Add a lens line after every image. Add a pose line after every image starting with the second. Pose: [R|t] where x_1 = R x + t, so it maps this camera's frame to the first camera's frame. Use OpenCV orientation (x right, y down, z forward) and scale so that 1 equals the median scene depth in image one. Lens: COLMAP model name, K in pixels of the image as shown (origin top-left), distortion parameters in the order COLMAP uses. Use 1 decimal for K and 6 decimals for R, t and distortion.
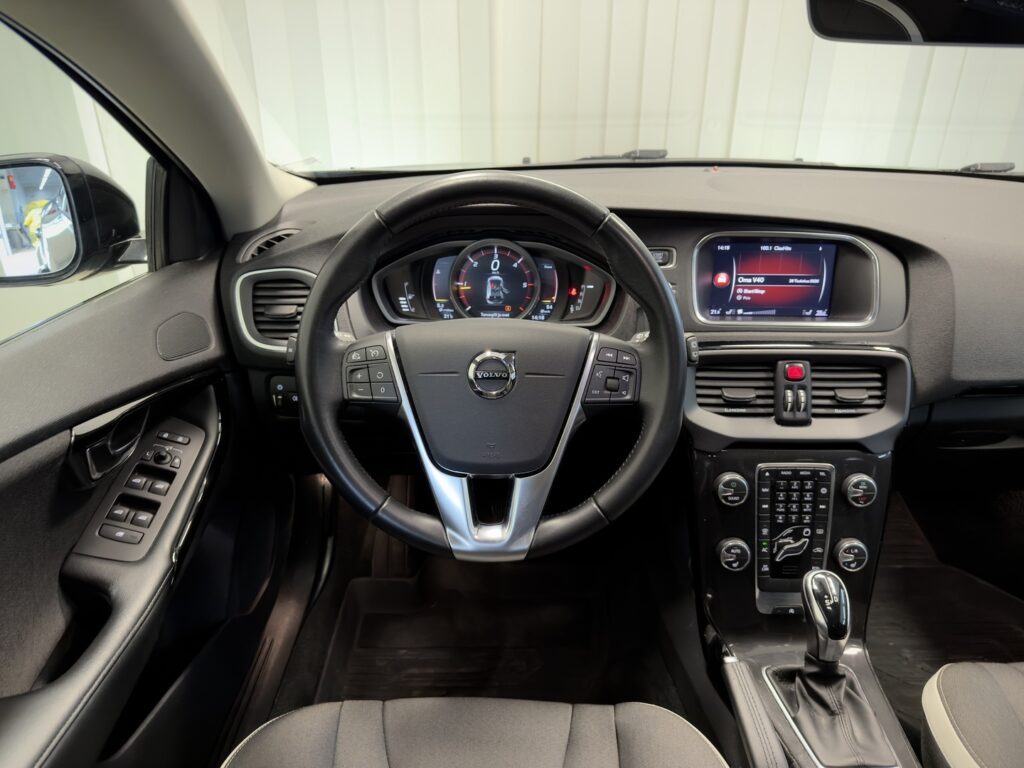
lens RADIAL K [[716.1, 0, 512.0], [0, 716.1, 384.0], [0, 0, 1]] dist [0.184719, -0.405461]
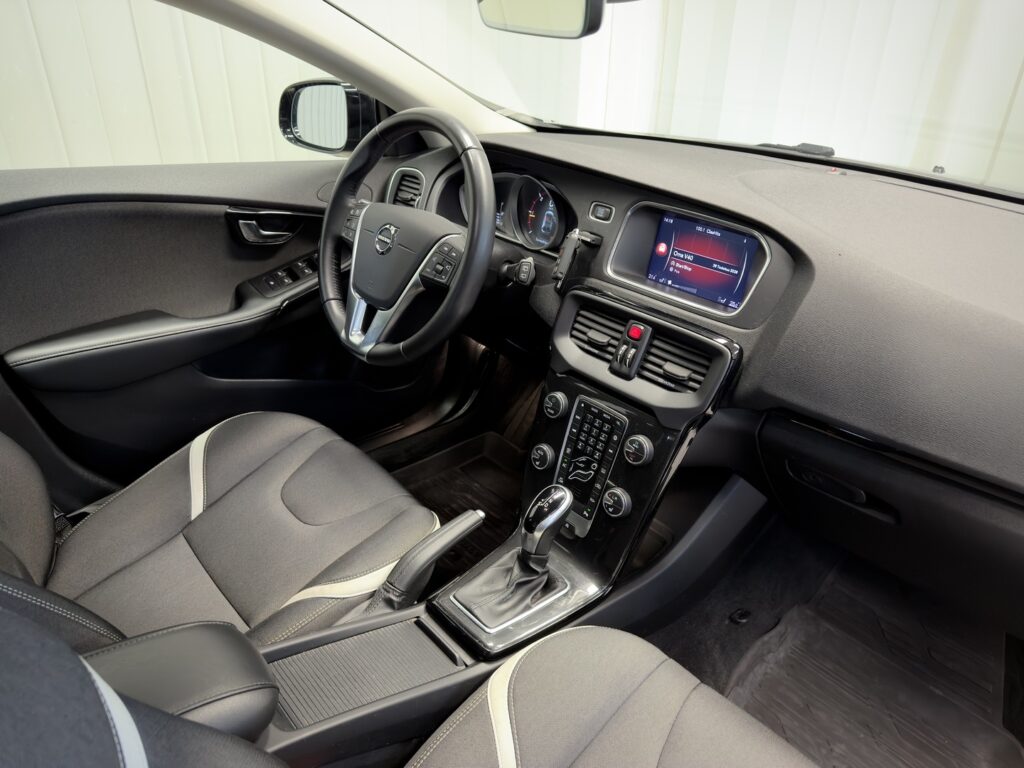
lens RADIAL K [[716.1, 0, 512.0], [0, 716.1, 384.0], [0, 0, 1]] dist [0.184719, -0.405461]
pose [[0.660214, 0.357878, -0.660334, 1.019657], [-0.347127, 0.925041, 0.154277, -0.047350], [0.666048, 0.127364, 0.734954, 0.062177]]
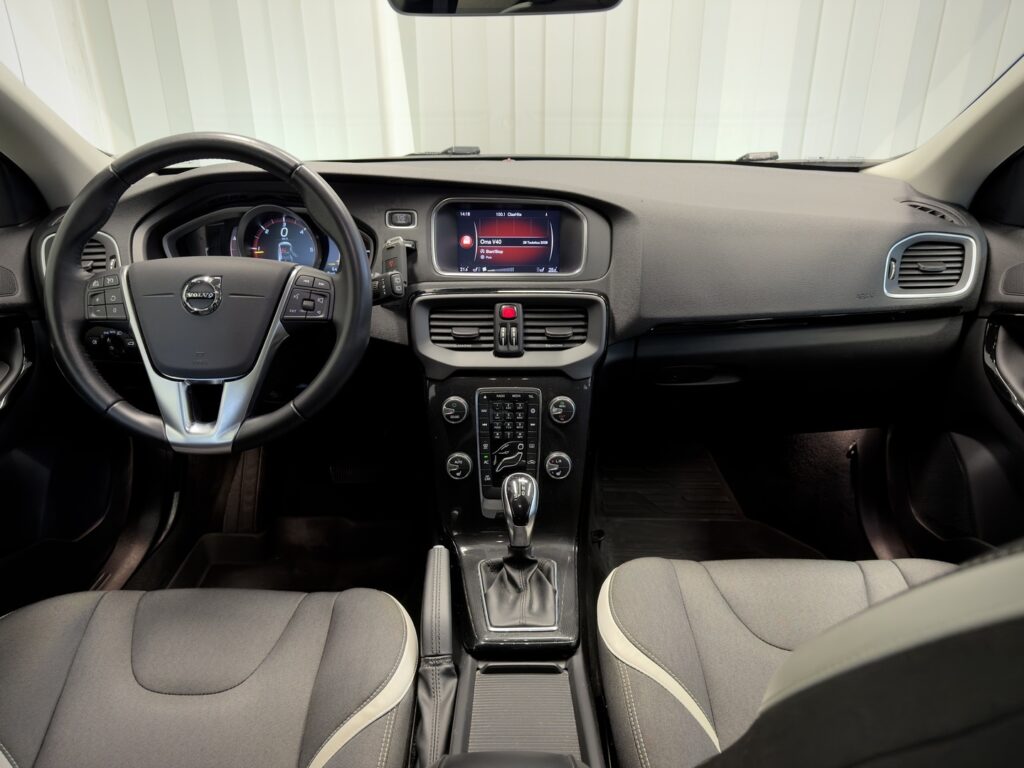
lens RADIAL K [[716.1, 0, 512.0], [0, 716.1, 384.0], [0, 0, 1]] dist [0.184719, -0.405461]
pose [[0.999963, -0.008392, -0.001710, 0.391828], [0.008293, 0.998654, -0.051198, 0.160616], [0.002138, 0.051182, 0.998687, -0.172387]]
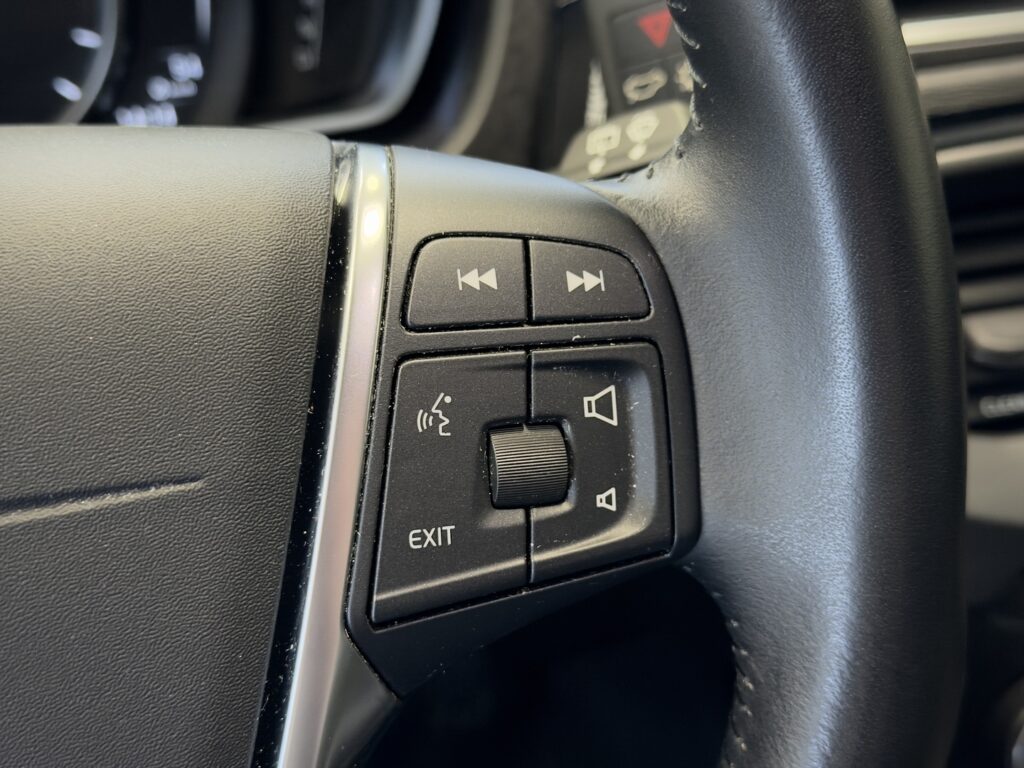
lens RADIAL K [[1418.9, 0, 512.0], [0, 1418.9, 384.0], [0, 0, 1]] dist [0.153543, -0.042822]
pose [[0.971819, -0.176454, 0.156308, 0.074041], [0.161648, 0.981465, 0.102942, -0.039376], [-0.171575, -0.074774, 0.982329, 0.566338]]
